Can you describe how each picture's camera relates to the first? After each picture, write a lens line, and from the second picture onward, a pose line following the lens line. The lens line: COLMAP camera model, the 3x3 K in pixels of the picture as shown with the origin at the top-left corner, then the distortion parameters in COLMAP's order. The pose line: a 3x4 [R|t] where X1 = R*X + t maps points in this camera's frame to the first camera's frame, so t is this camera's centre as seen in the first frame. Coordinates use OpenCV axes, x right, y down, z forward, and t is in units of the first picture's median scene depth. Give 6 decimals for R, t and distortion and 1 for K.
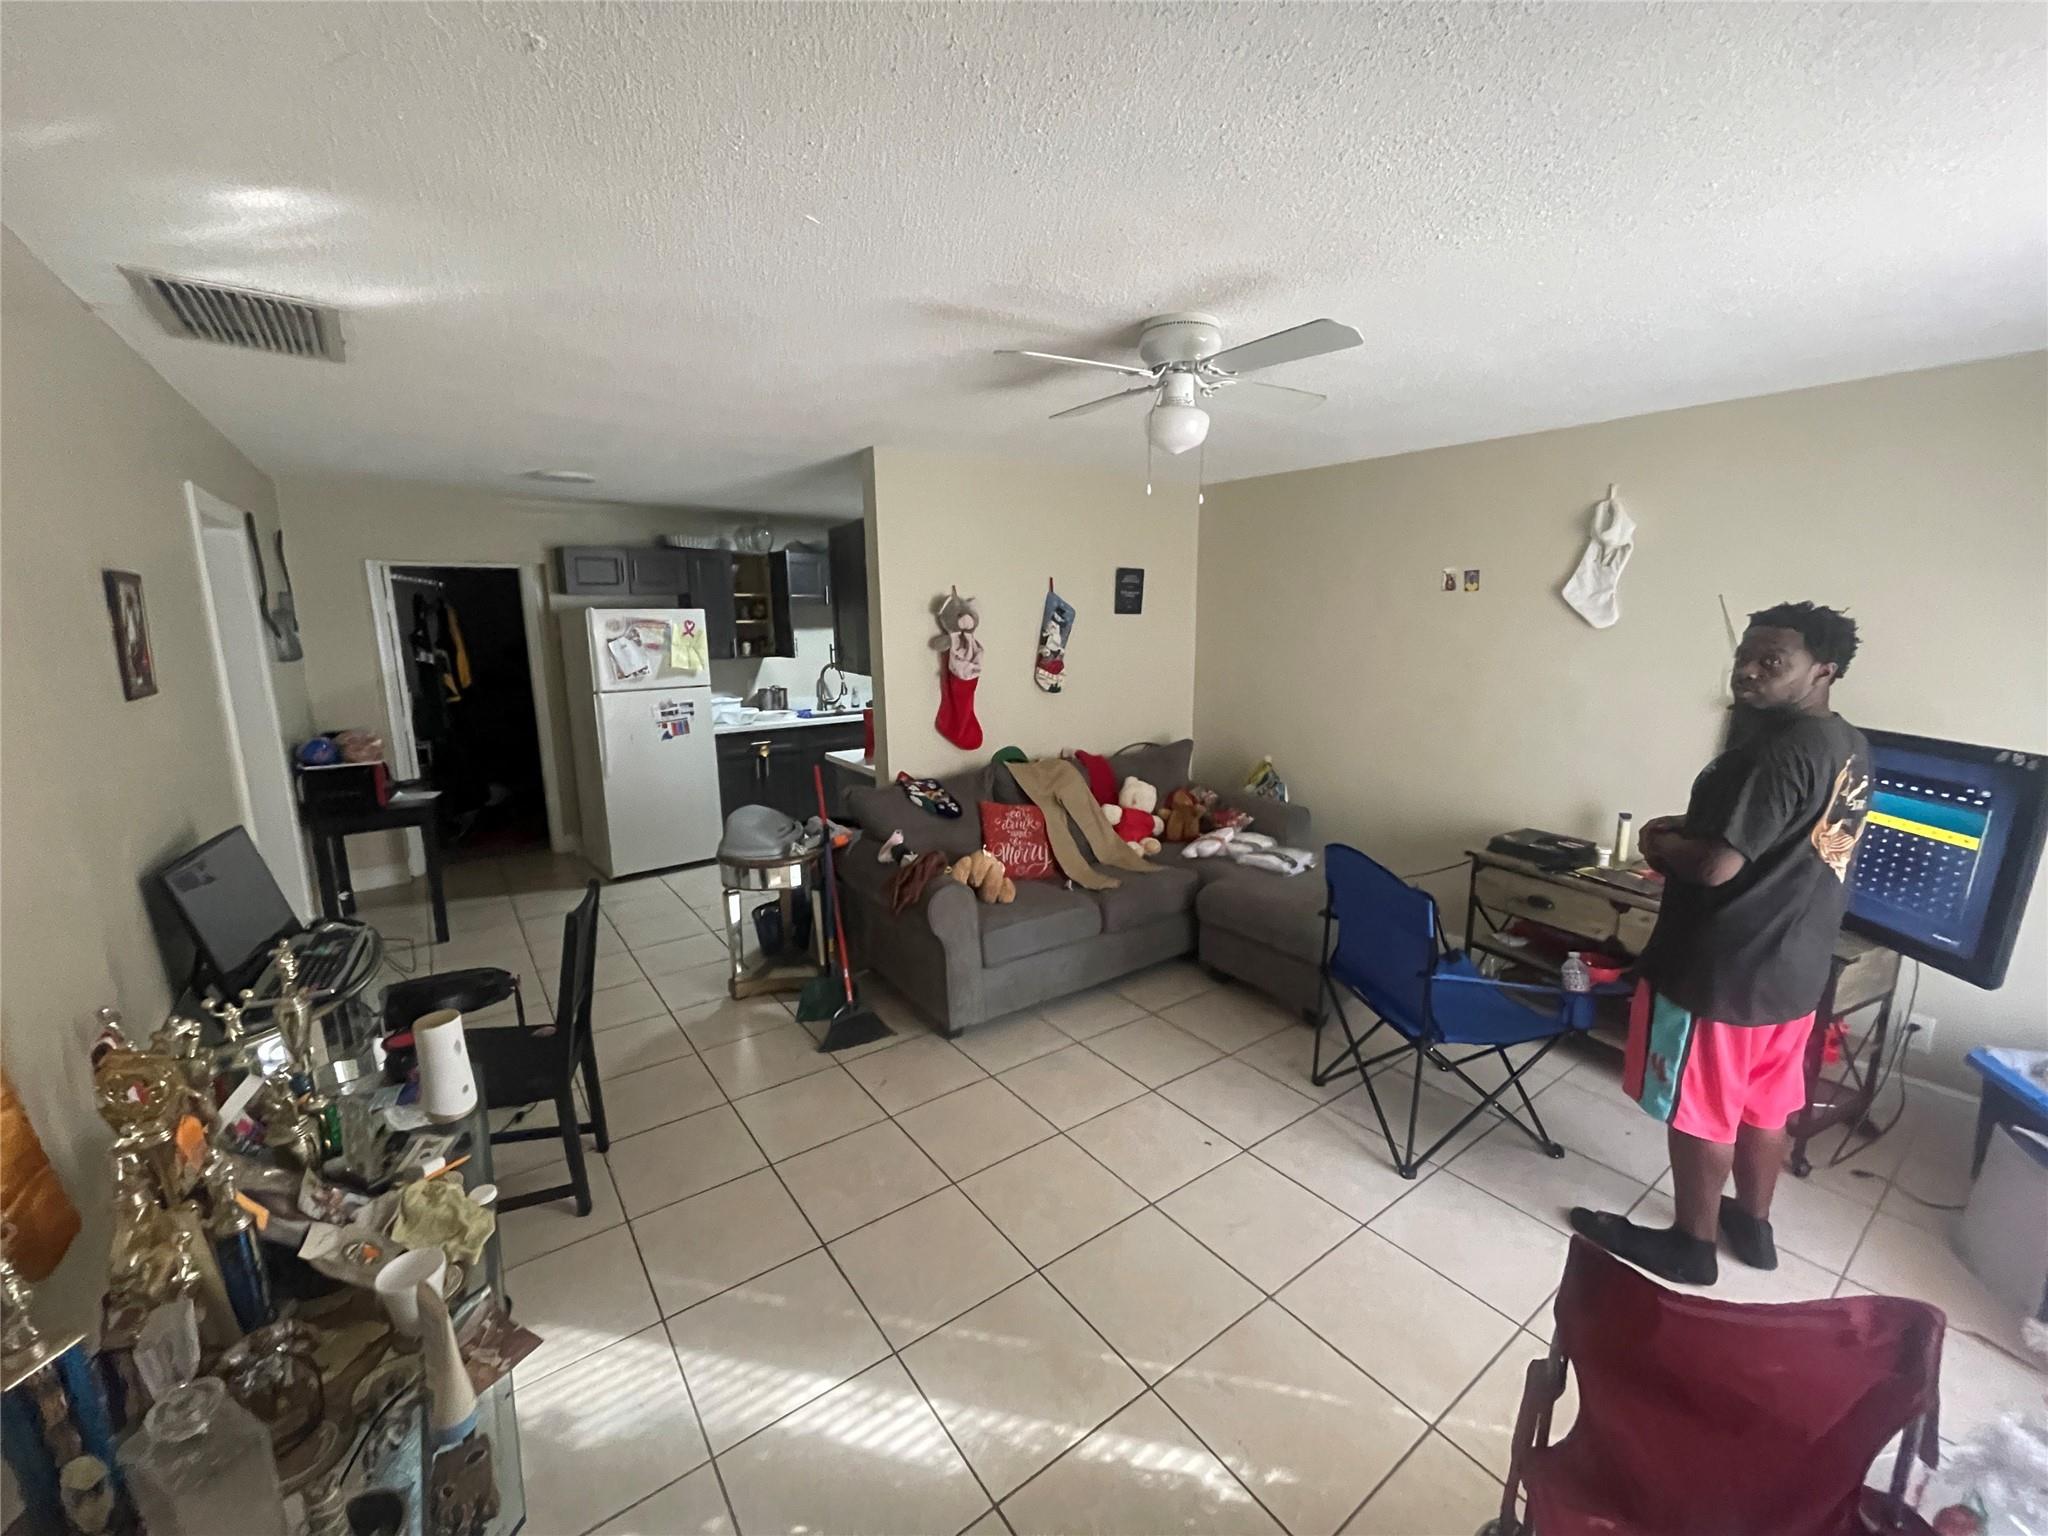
lens RADIAL K [[822.1, 0, 1029.5], [0, 822.1, 778.5], [0, 0, 1]] dist [-0.002848, -0.000131]
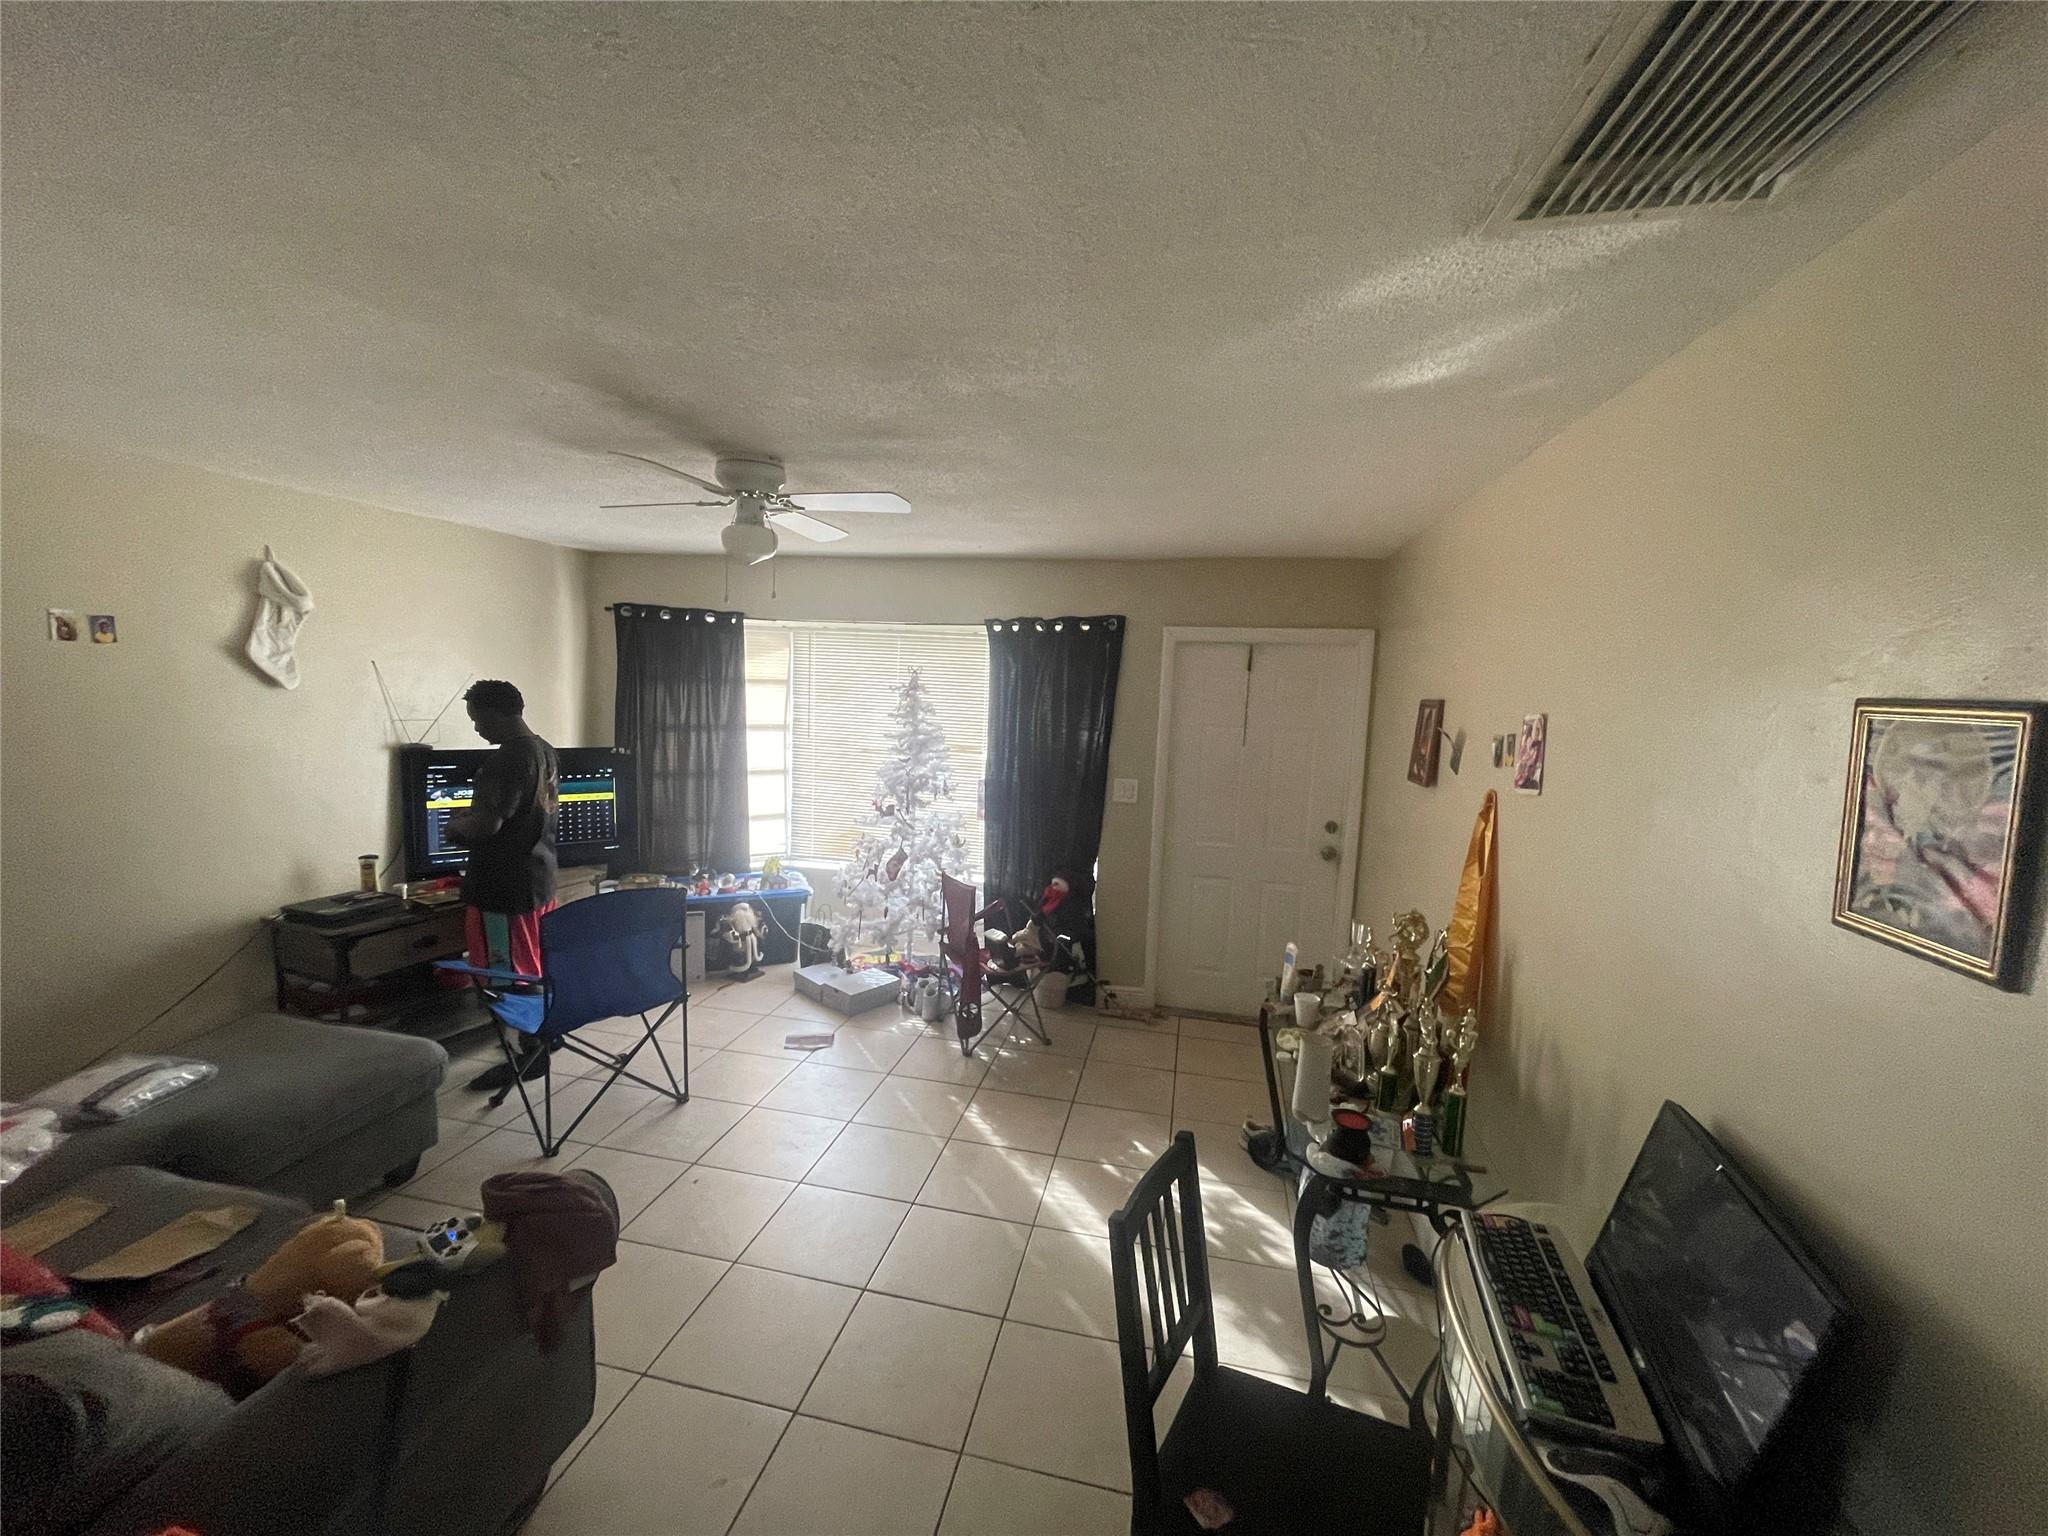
lens RADIAL K [[822.1, 0, 1017.7], [0, 822.1, 761.2], [0, 0, 1]] dist [-0.002848, -0.000131]
pose [[-0.665216, -0.095200, 0.740557, -0.888042], [0.113057, 0.967559, 0.225936, -0.311793], [-0.738042, 0.234022, -0.632872, 1.384585]]
